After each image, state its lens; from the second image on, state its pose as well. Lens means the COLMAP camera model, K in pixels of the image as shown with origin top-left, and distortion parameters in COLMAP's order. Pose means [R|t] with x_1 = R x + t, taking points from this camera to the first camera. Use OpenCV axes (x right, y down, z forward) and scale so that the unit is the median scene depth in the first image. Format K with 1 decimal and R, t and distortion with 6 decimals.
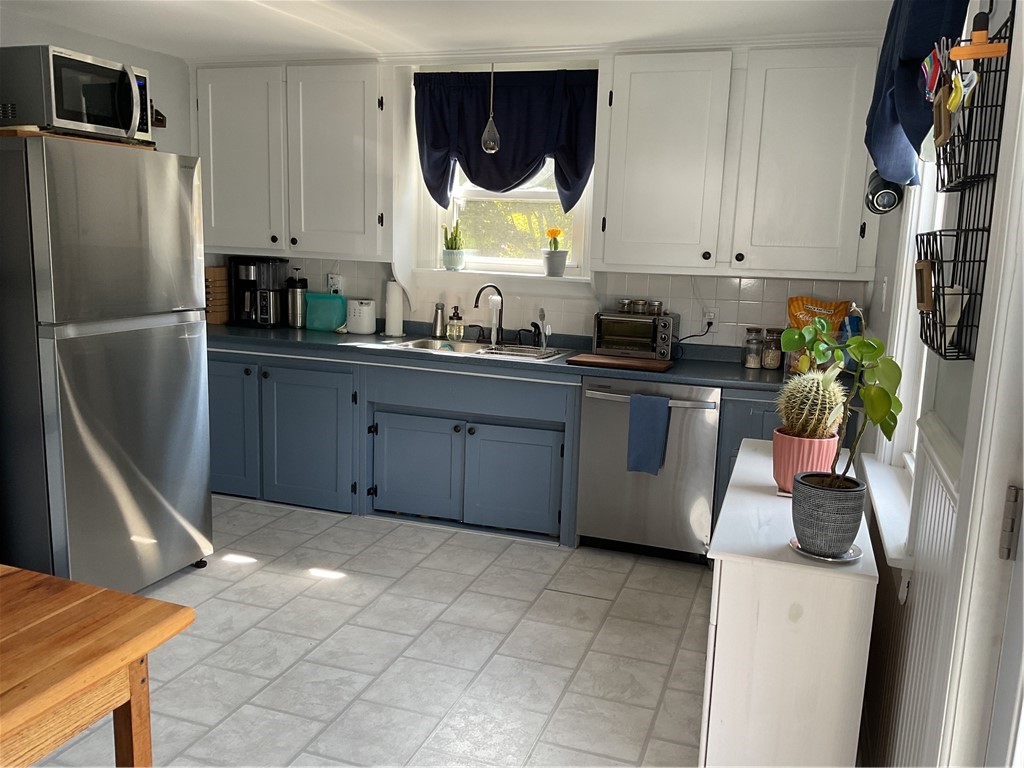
lens RADIAL K [[843.7, 0, 516.3], [0, 843.7, 378.0], [0, 0, 1]] dist [0.103472, -0.193317]
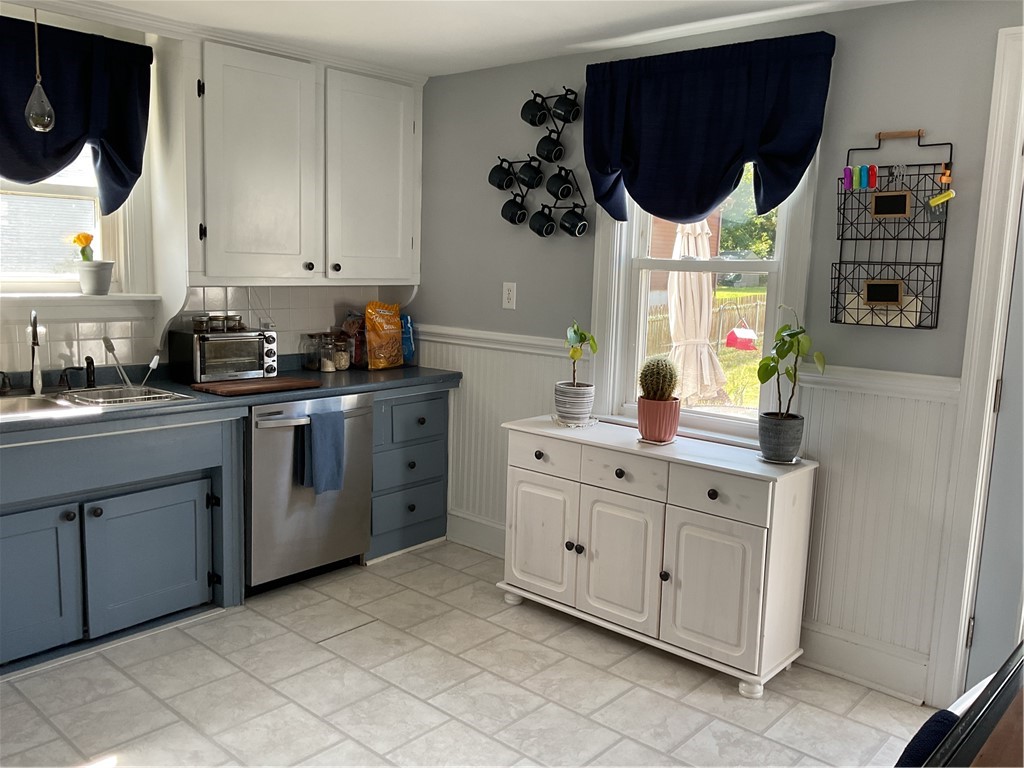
lens RADIAL K [[843.7, 0, 516.3], [0, 843.7, 378.0], [0, 0, 1]] dist [0.103472, -0.193317]
pose [[0.383810, -0.151316, 0.910930, -0.611062], [0.130447, 0.985475, 0.108736, -0.091302], [-0.914152, 0.077094, 0.397974, 0.387471]]
